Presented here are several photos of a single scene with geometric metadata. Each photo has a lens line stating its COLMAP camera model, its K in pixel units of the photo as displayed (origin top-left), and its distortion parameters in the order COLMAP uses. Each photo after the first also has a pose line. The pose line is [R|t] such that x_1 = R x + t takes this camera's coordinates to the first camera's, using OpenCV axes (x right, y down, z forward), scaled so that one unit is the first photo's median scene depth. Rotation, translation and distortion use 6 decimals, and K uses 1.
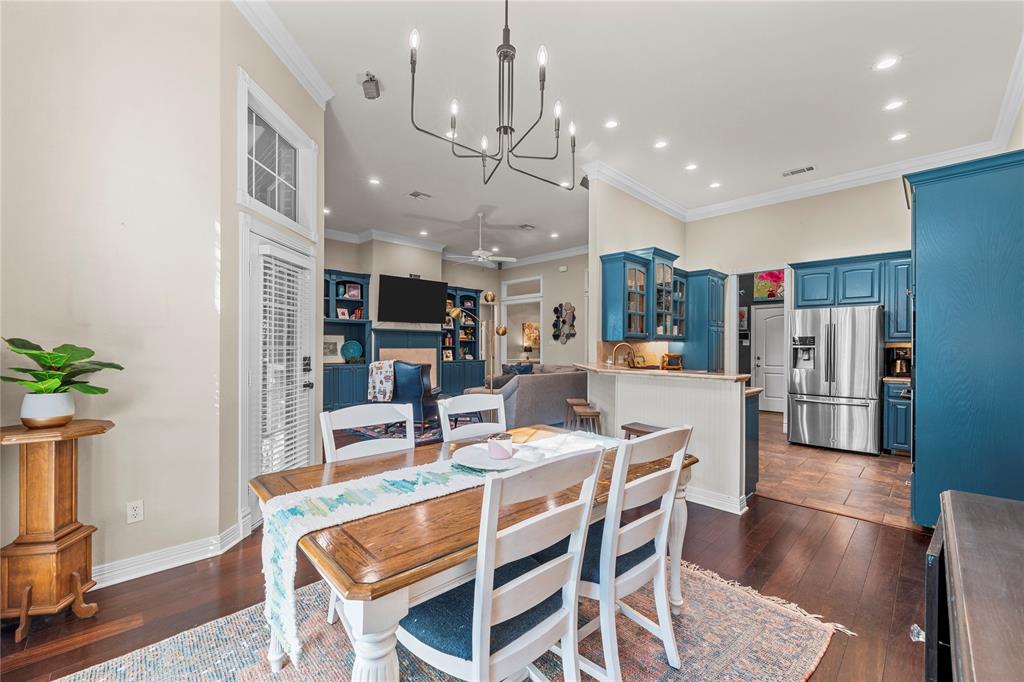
lens RADIAL K [[414.6, 0, 509.3], [0, 414.6, 348.6], [0, 0, 1]] dist [-0.001823, -0.000403]
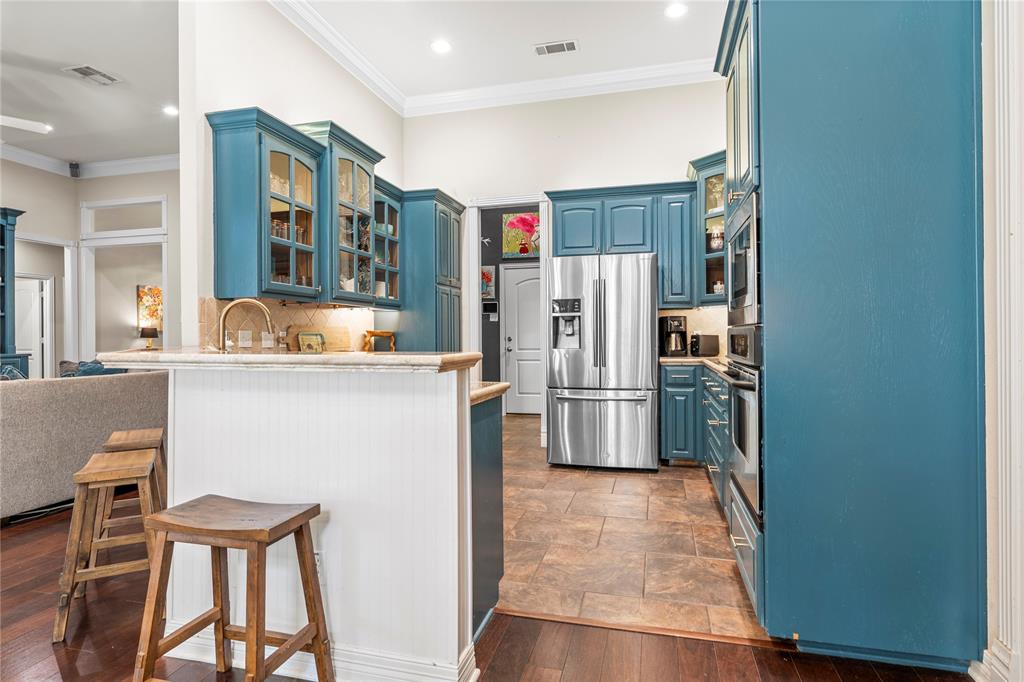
lens RADIAL K [[546.9, 0, 512.0], [0, 546.9, 341.0], [0, 0, 1]] dist [0.001916, 0.000271]
pose [[0.858175, -0.014527, 0.513151, 0.183241], [0.012254, 0.999894, 0.007814, 0.026673], [-0.513211, -0.000417, 0.858263, 0.285868]]
